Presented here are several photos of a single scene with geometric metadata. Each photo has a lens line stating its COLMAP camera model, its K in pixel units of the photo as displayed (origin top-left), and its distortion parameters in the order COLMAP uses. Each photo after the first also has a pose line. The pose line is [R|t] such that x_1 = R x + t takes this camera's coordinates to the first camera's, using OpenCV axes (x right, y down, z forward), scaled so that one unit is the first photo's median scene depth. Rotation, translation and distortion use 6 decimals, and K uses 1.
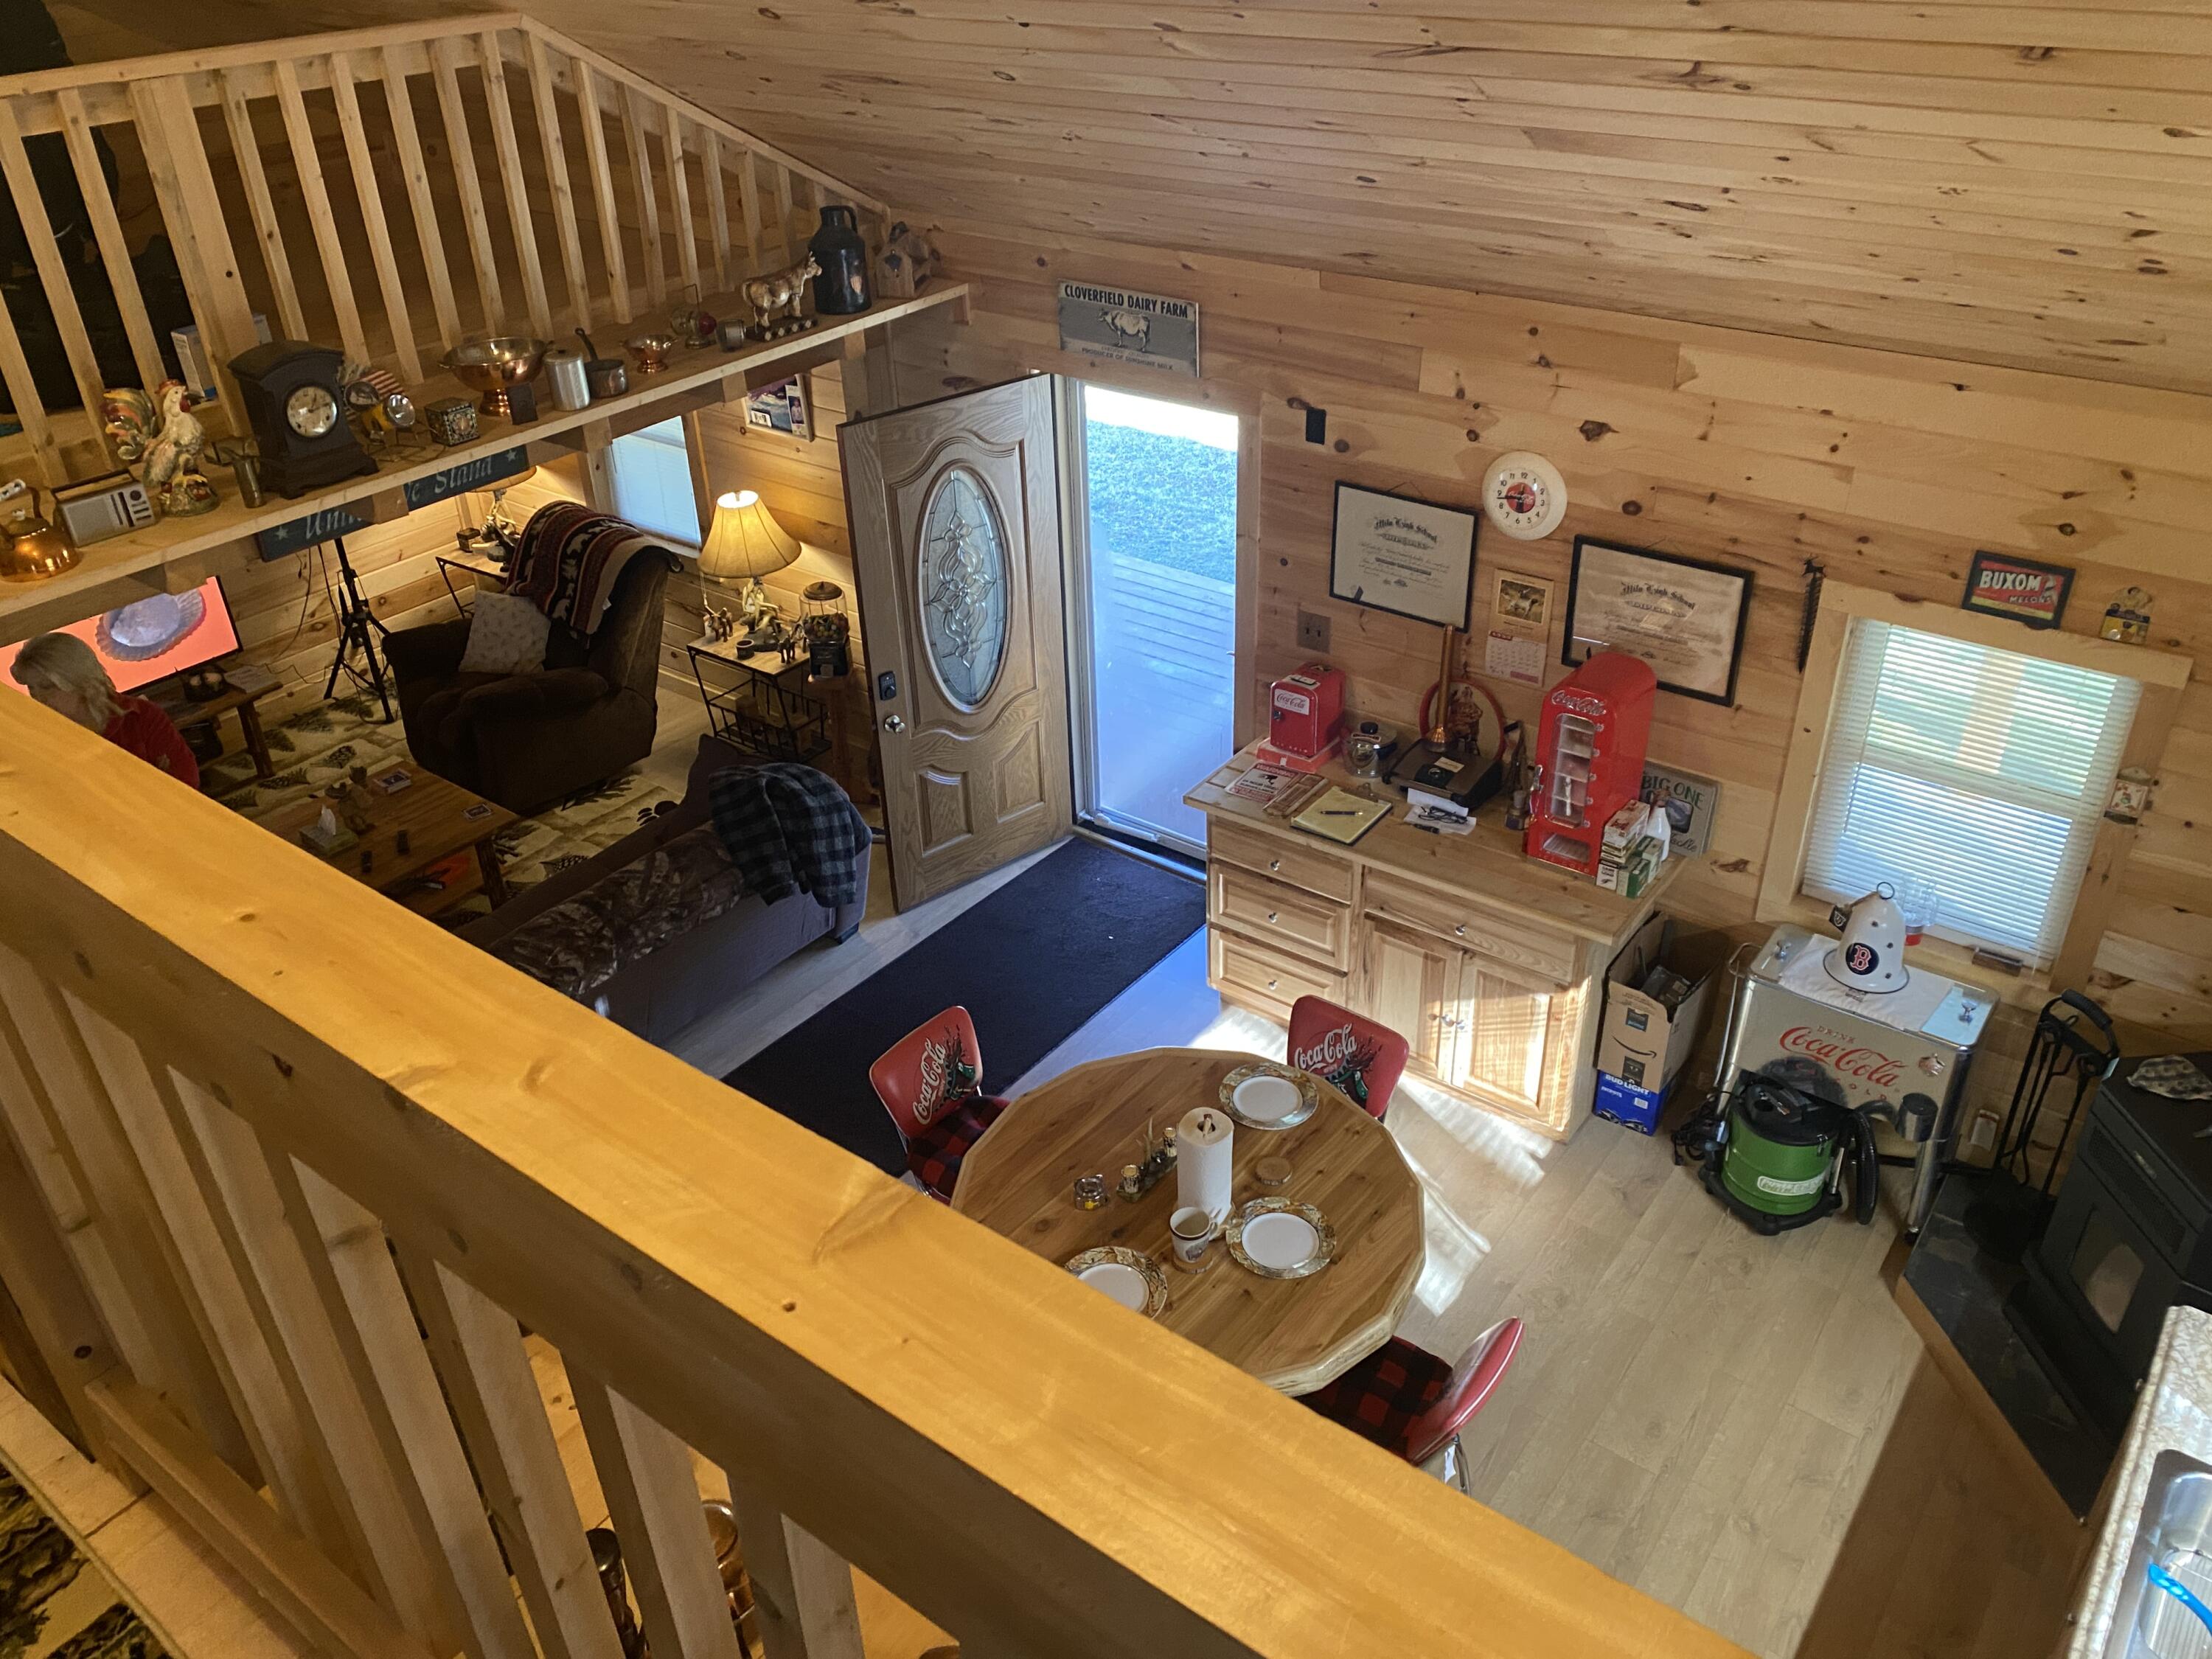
lens RADIAL K [[1685.0, 0, 1115.9], [0, 1685.0, 821.5], [0, 0, 1]] dist [0.049873, -0.058464]
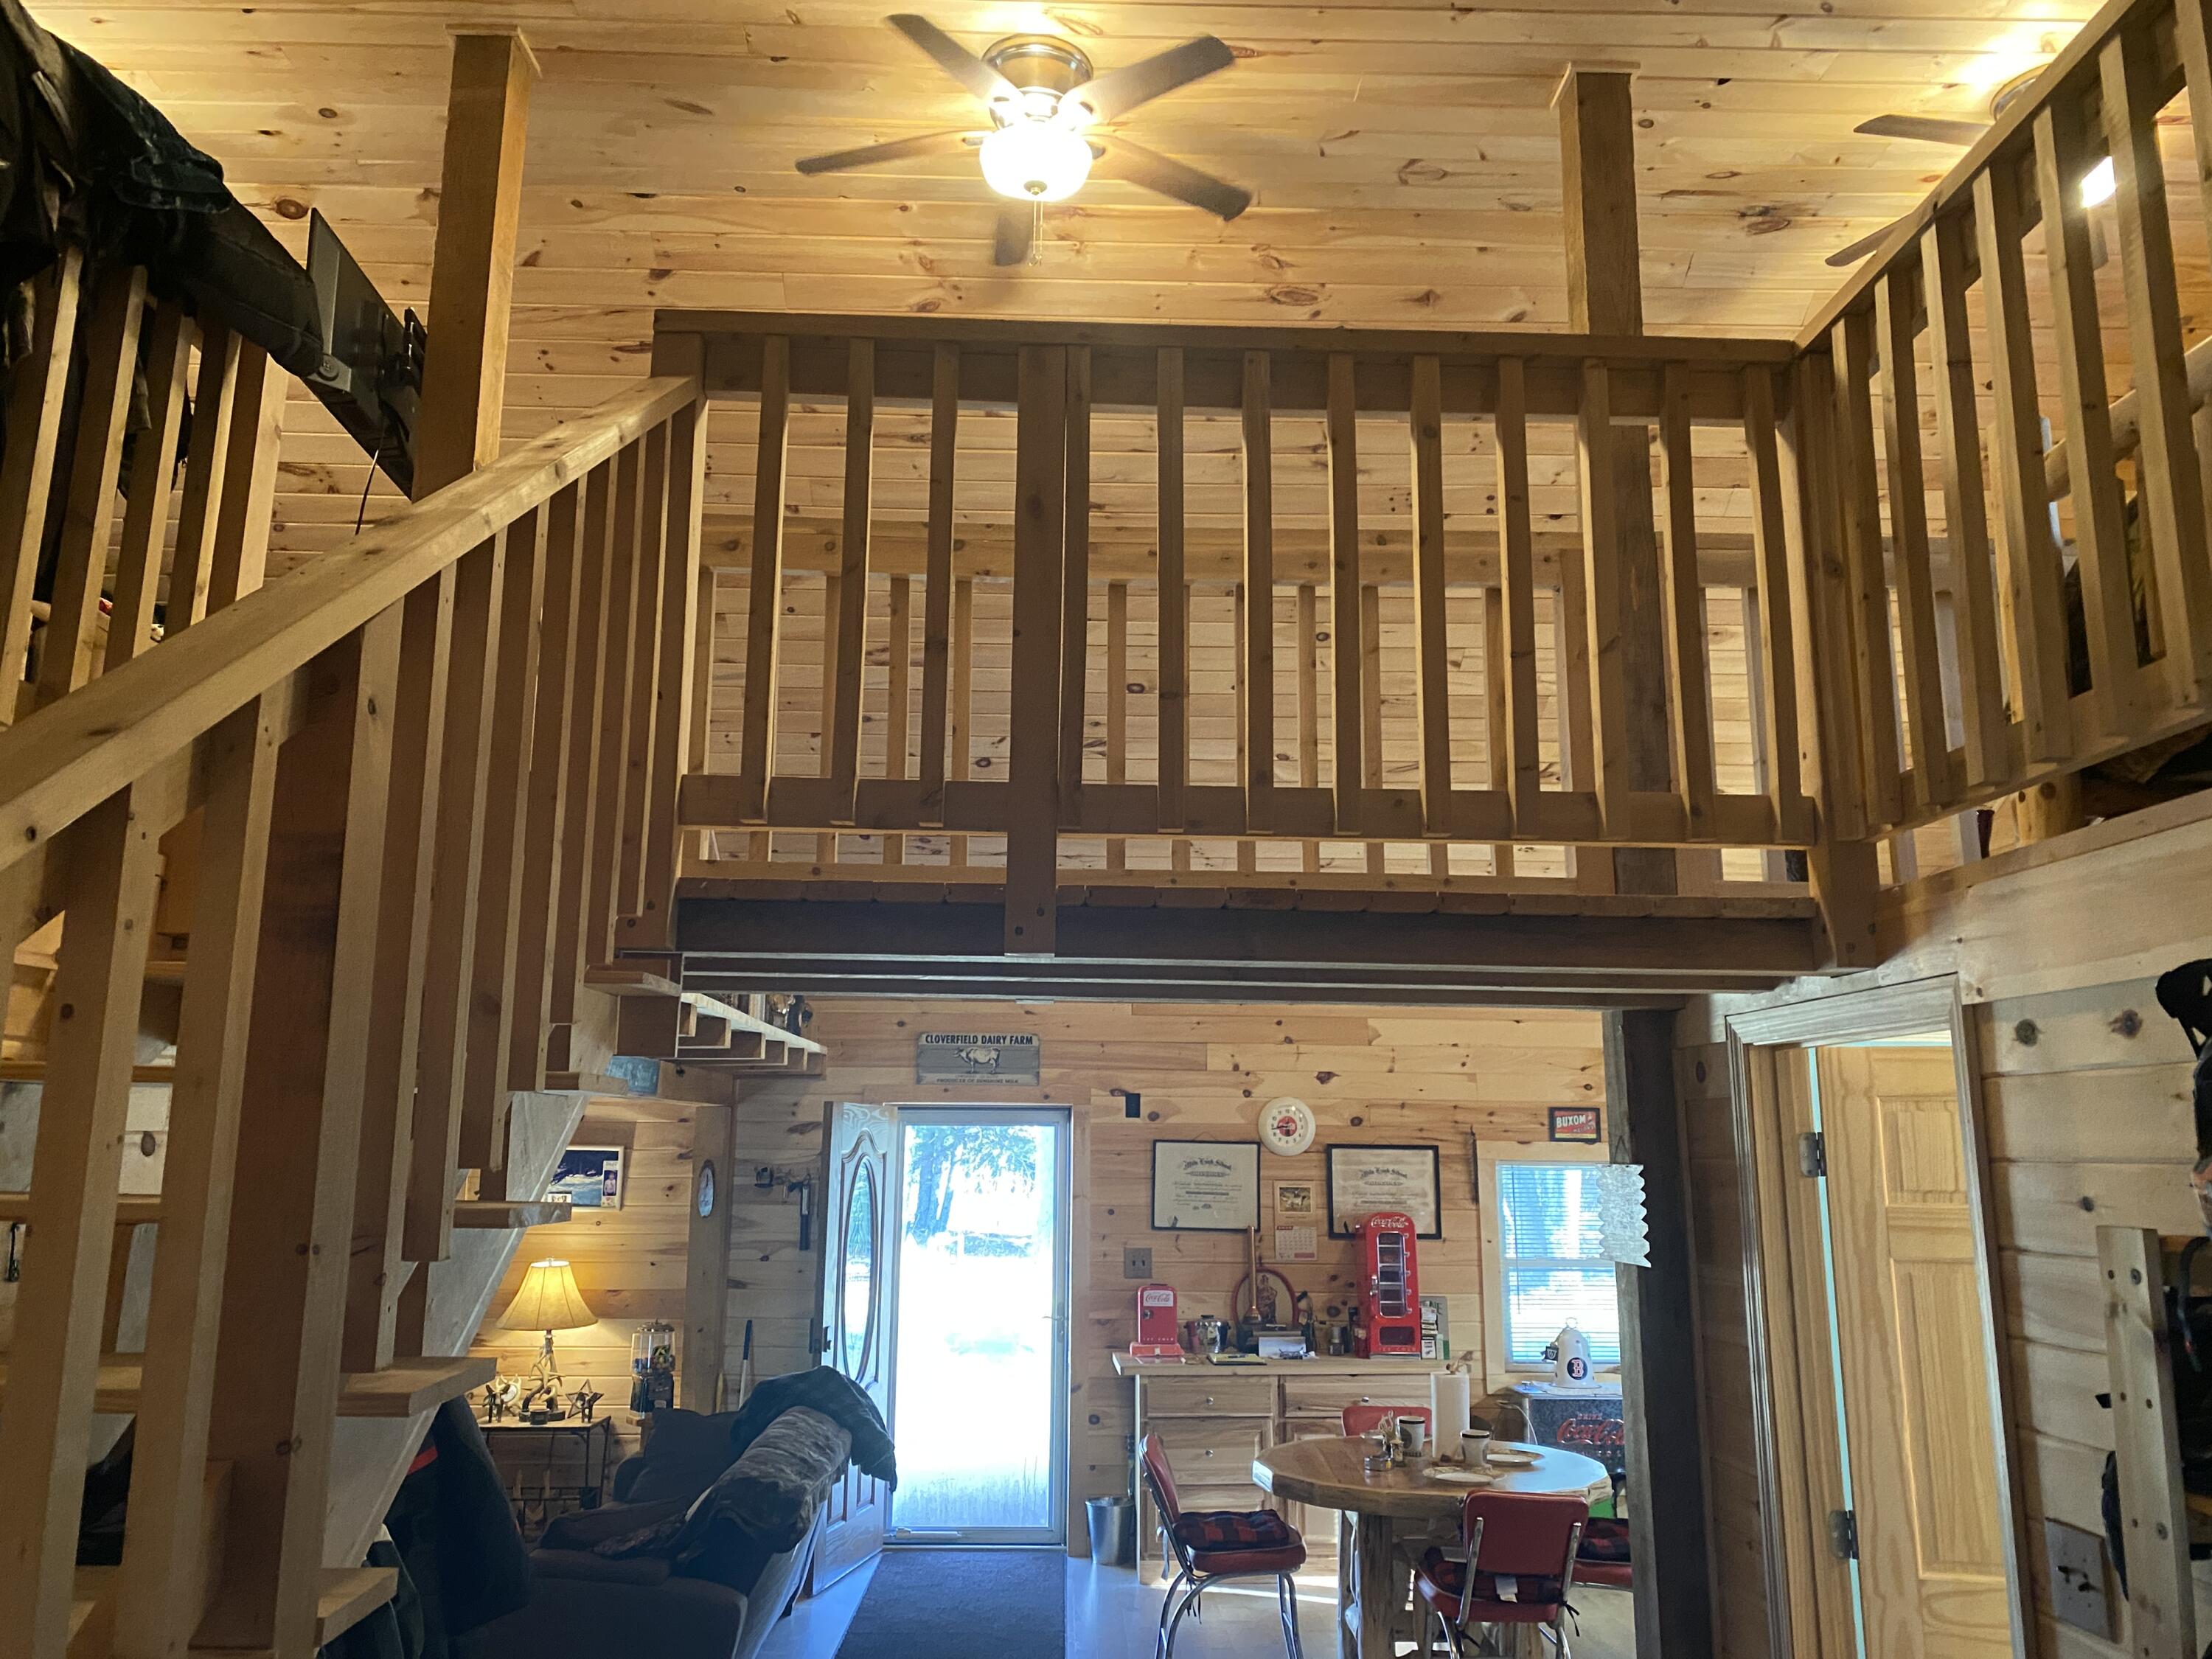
lens RADIAL K [[1685.0, 0, 1082.0], [0, 1685.0, 806.5], [0, 0, 1]] dist [0.049873, -0.058464]
pose [[0.793363, 0.161058, 0.587057, -0.856425], [0.294254, 0.742758, -0.601436, 0.462401], [-0.532907, 0.649901, 0.541884, 0.057027]]
